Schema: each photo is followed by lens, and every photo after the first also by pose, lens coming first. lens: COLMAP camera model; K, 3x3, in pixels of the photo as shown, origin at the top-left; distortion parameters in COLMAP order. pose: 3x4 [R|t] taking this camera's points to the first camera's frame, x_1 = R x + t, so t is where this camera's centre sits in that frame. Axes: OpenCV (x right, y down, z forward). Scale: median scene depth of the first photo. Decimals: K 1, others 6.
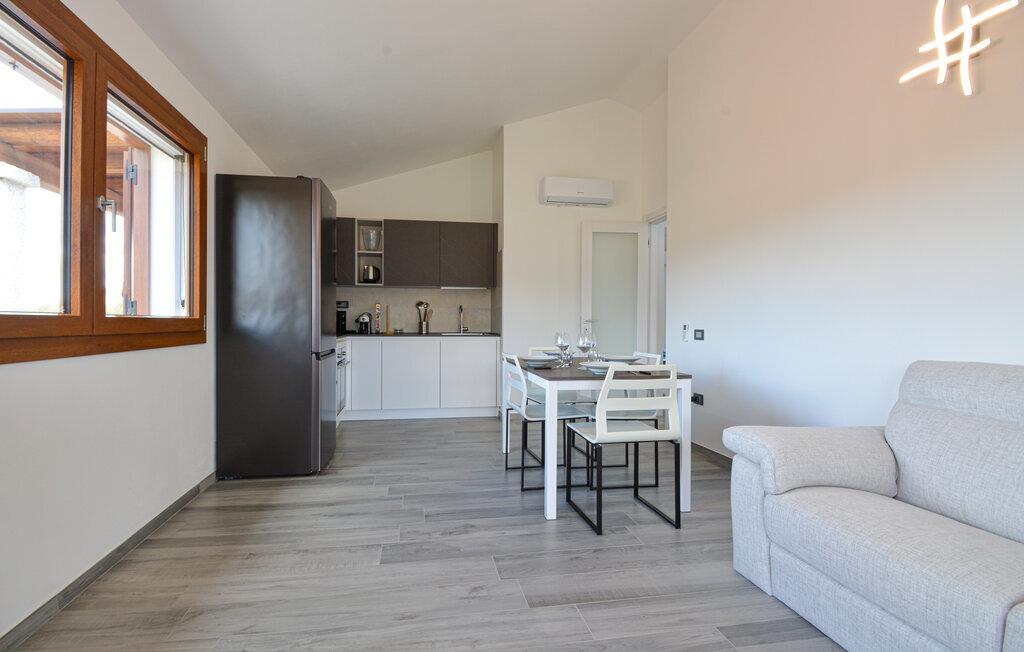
lens RADIAL K [[455.8, 0, 504.0], [0, 455.8, 323.2], [0, 0, 1]] dist [0.017424, -0.022612]
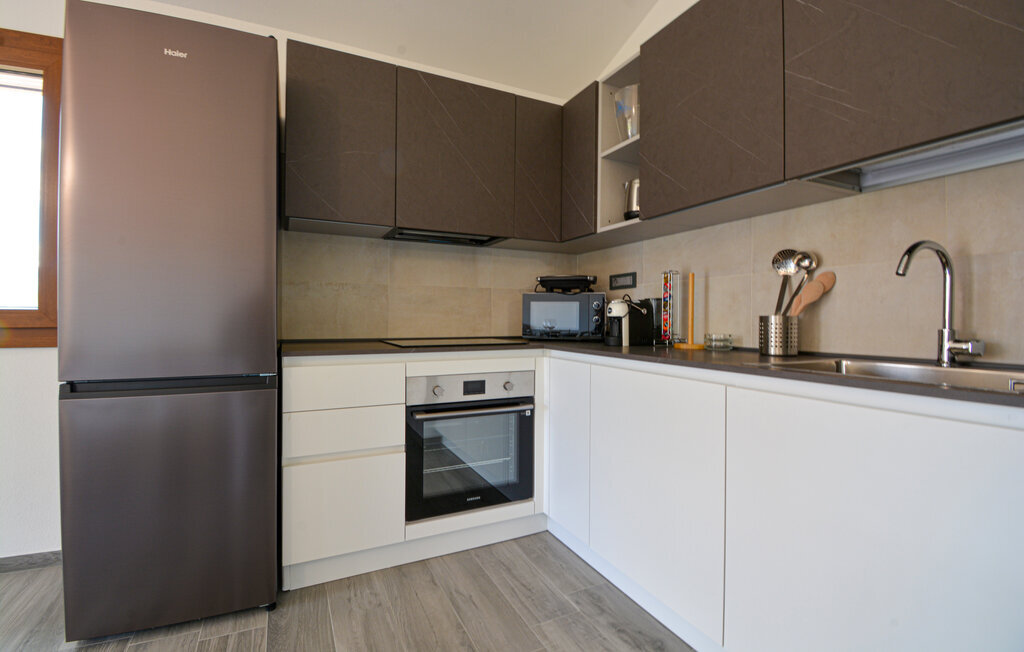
lens RADIAL K [[461.2, 0, 492.5], [0, 461.2, 320.7], [0, 0, 1]] dist [0.013616, -0.024044]
pose [[0.238129, 0.000636, -0.971233, 0.078207], [-0.005201, 0.999986, -0.000621, 0.001519], [0.971220, 0.005199, 0.238129, 0.788799]]
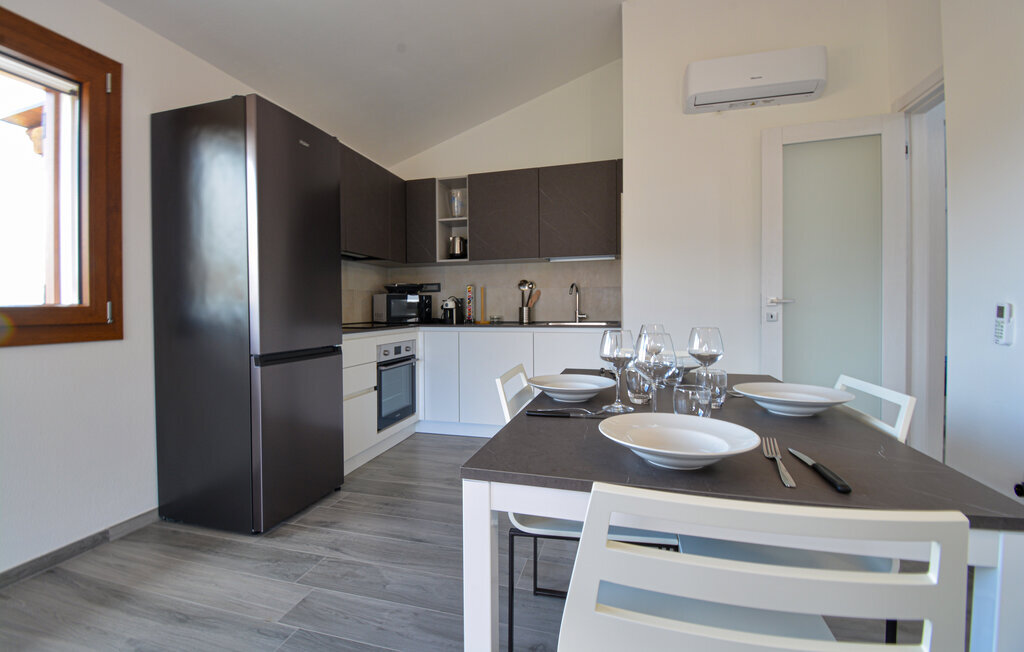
lens RADIAL K [[452.4, 0, 510.1], [0, 452.4, 315.7], [0, 0, 1]] dist [0.014442, -0.023265]
pose [[0.902679, -0.006018, -0.430272, 0.127305], [0.012373, 0.999852, 0.011974, 0.002020], [0.430137, -0.016133, 0.902620, 0.337334]]
